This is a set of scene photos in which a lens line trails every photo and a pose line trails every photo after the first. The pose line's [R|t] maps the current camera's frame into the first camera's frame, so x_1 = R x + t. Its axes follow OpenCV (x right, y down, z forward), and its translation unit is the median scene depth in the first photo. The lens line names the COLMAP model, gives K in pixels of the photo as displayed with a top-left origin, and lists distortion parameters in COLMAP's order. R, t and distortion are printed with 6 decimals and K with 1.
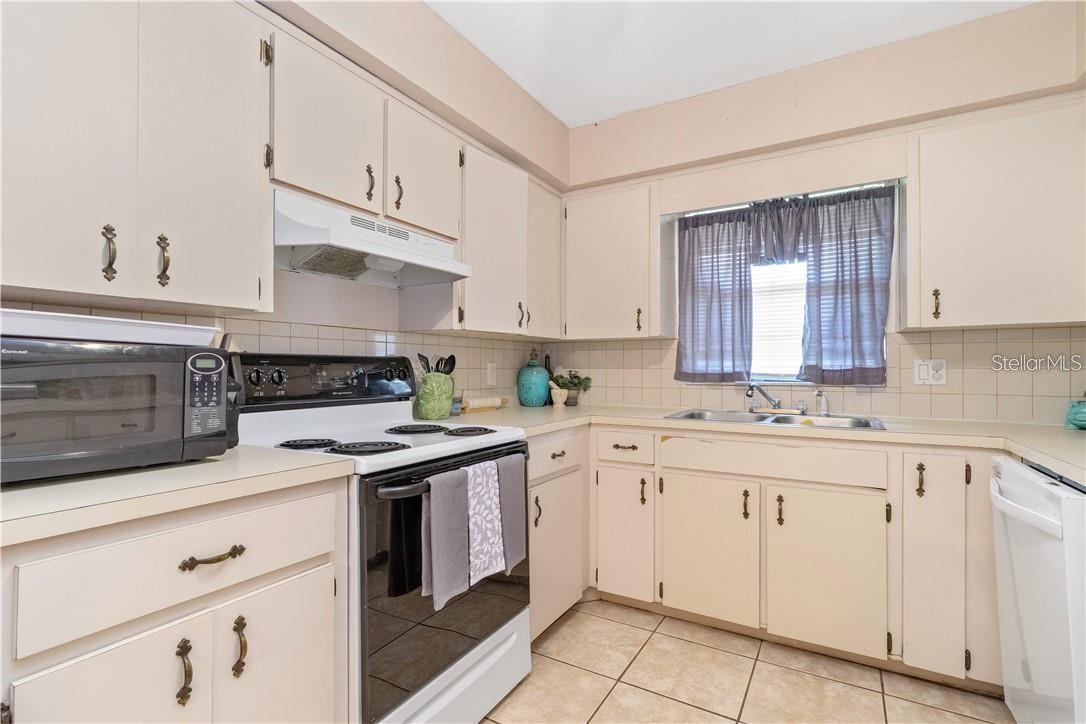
lens RADIAL K [[509.7, 0, 533.9], [0, 509.7, 361.4], [0, 0, 1]] dist [0.001237, 0.000094]
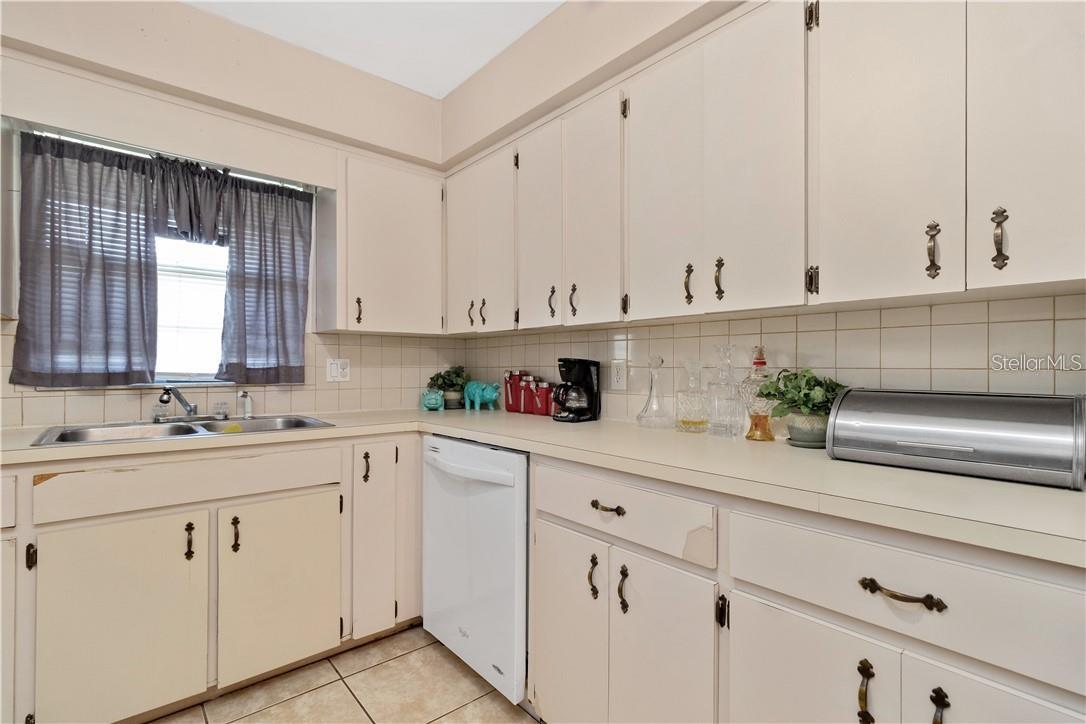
lens RADIAL K [[501.8, 0, 534.3], [0, 501.8, 363.6], [0, 0, 1]] dist [0.001196, 0.000515]
pose [[0.332145, 0.008237, 0.943192, -0.118177], [-0.015674, 0.999872, -0.003212, 0.002860], [-0.943098, -0.013716, 0.332232, 0.220184]]
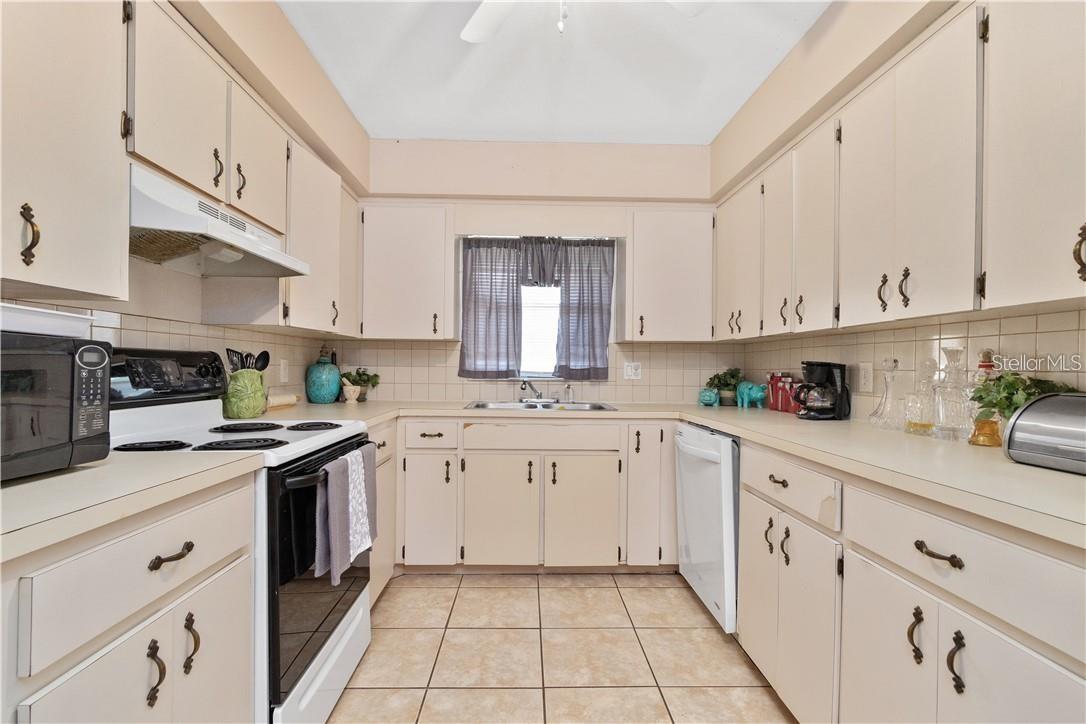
lens RADIAL K [[501.8, 0, 534.3], [0, 501.8, 363.6], [0, 0, 1]] dist [0.001196, 0.000515]
pose [[0.849017, 0.012207, 0.528224, -0.221886], [-0.016695, 0.999854, 0.003728, -0.000700], [-0.528101, -0.011983, 0.849097, -0.076497]]
